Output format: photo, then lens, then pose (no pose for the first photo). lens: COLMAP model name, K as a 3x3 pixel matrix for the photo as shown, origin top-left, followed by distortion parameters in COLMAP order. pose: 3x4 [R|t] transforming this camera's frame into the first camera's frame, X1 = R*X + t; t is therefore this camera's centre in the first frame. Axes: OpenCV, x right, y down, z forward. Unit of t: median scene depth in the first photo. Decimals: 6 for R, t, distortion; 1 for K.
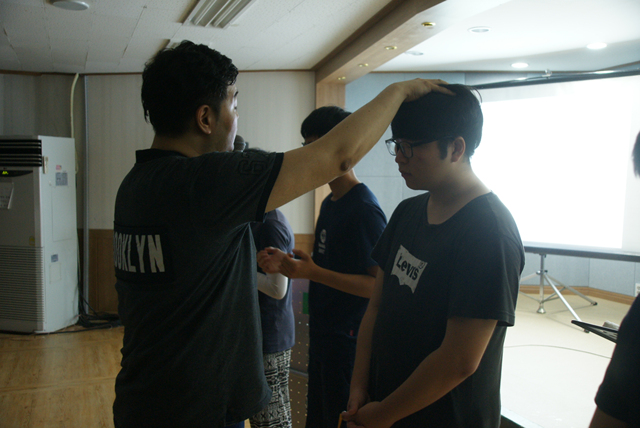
lens RADIAL K [[633.0, 0, 323.0], [0, 633.0, 215.4], [0, 0, 1]] dist [0.014766, 0.000000]
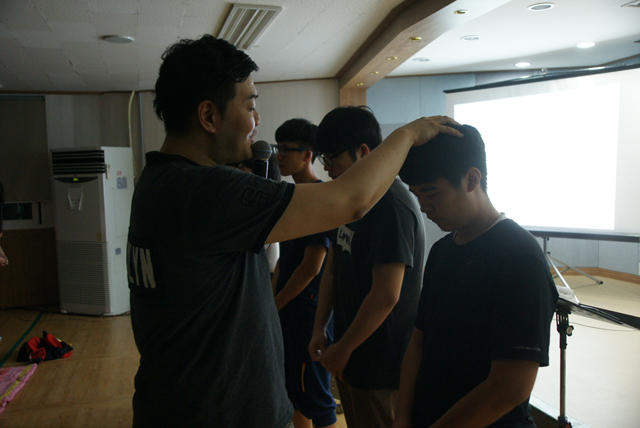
lens RADIAL K [[633.0, 0, 322.6], [0, 633.0, 216.6], [0, 0, 1]] dist [0.014766, 0.000000]
pose [[0.993966, -0.027134, -0.106279, 0.077264], [0.027711, 0.999608, 0.003957, 0.009898], [0.106130, -0.006878, 0.994329, -0.118933]]
